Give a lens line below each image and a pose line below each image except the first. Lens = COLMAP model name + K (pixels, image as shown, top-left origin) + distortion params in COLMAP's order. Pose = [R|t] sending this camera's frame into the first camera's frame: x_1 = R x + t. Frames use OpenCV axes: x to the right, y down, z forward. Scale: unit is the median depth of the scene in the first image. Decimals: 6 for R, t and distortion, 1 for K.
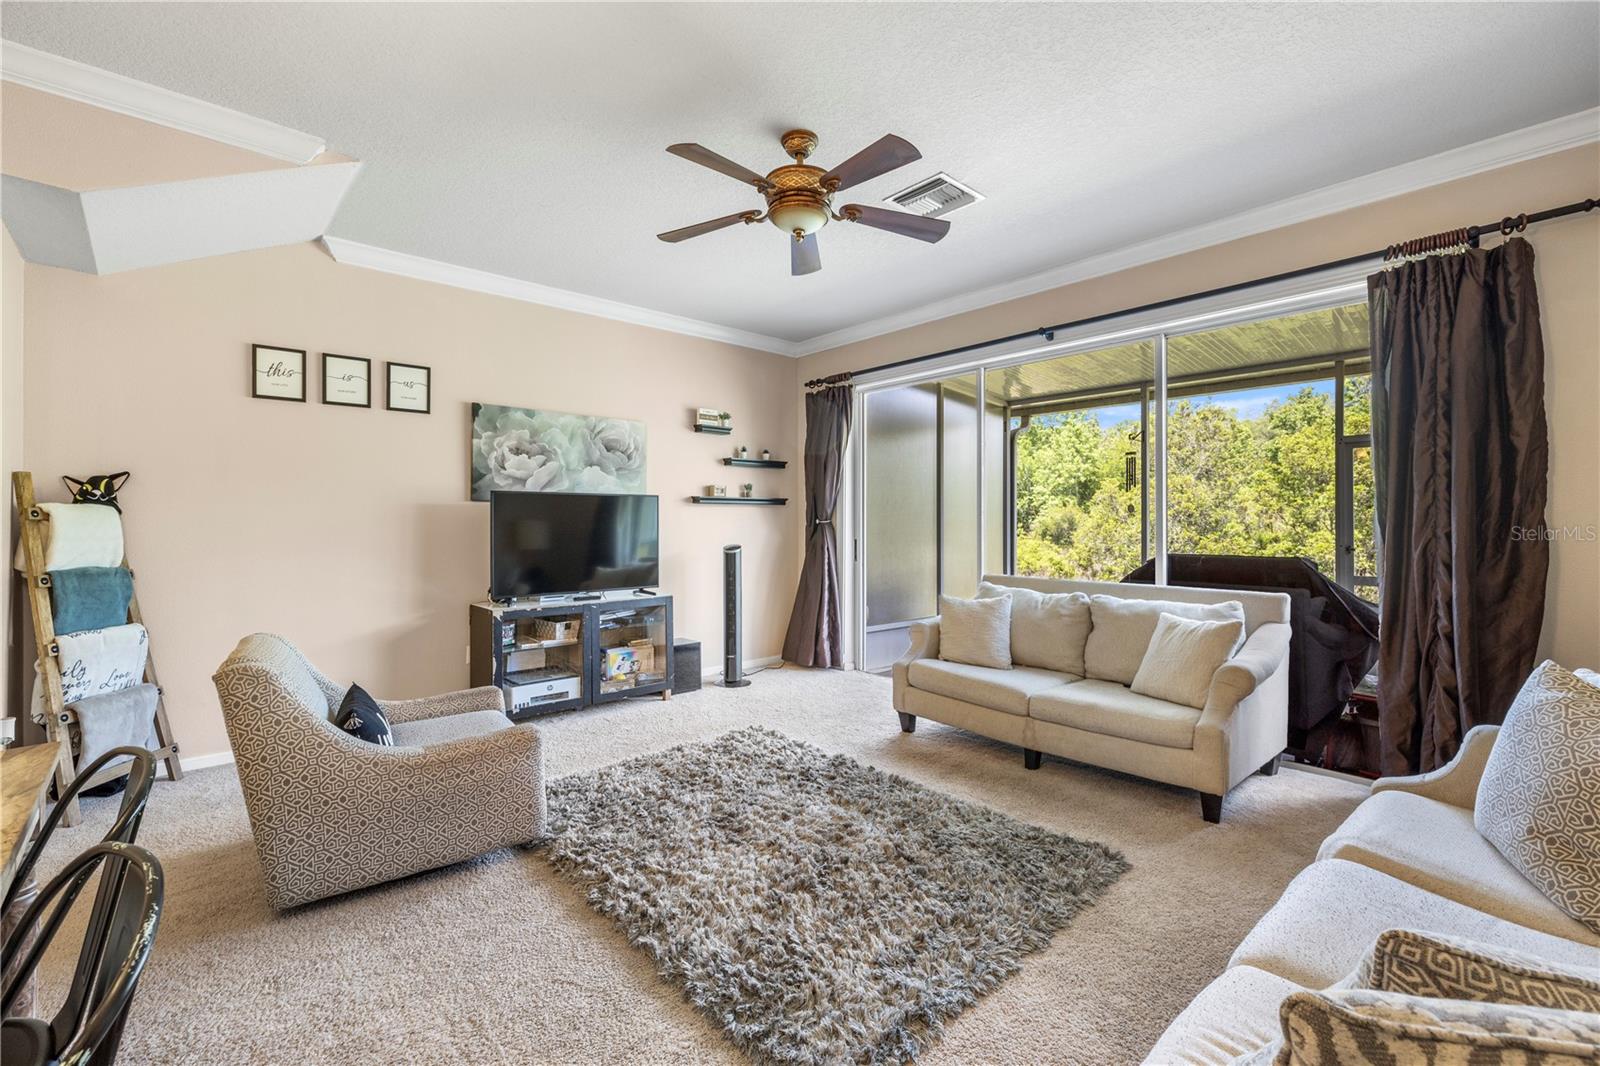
lens RADIAL K [[682.5, 0, 794.4], [0, 682.5, 532.9], [0, 0, 1]] dist [-0.001793, -0.000382]
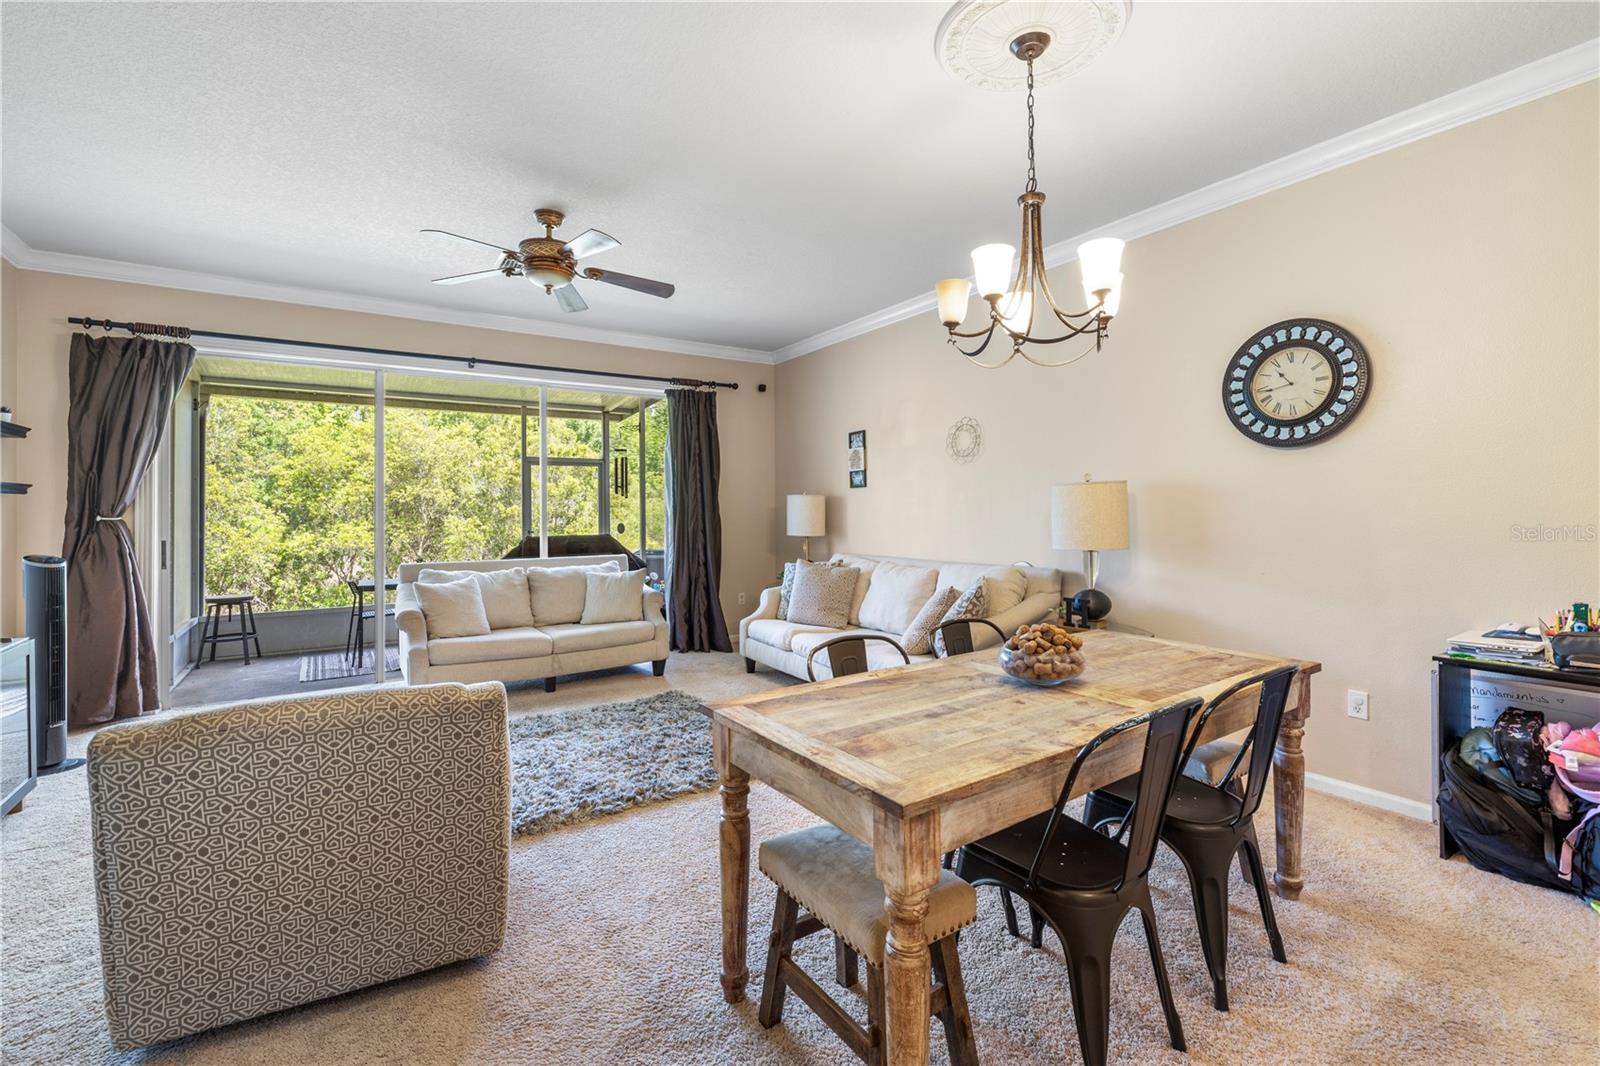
lens RADIAL K [[701.6, 0, 797.5], [0, 701.6, 515.1], [0, 0, 1]] dist [0.001716, 0.000439]
pose [[0.144859, -0.008310, 0.989417, -1.076053], [0.023183, 0.999719, 0.005002, -0.010604], [-0.989181, 0.022213, 0.145011, 0.313791]]
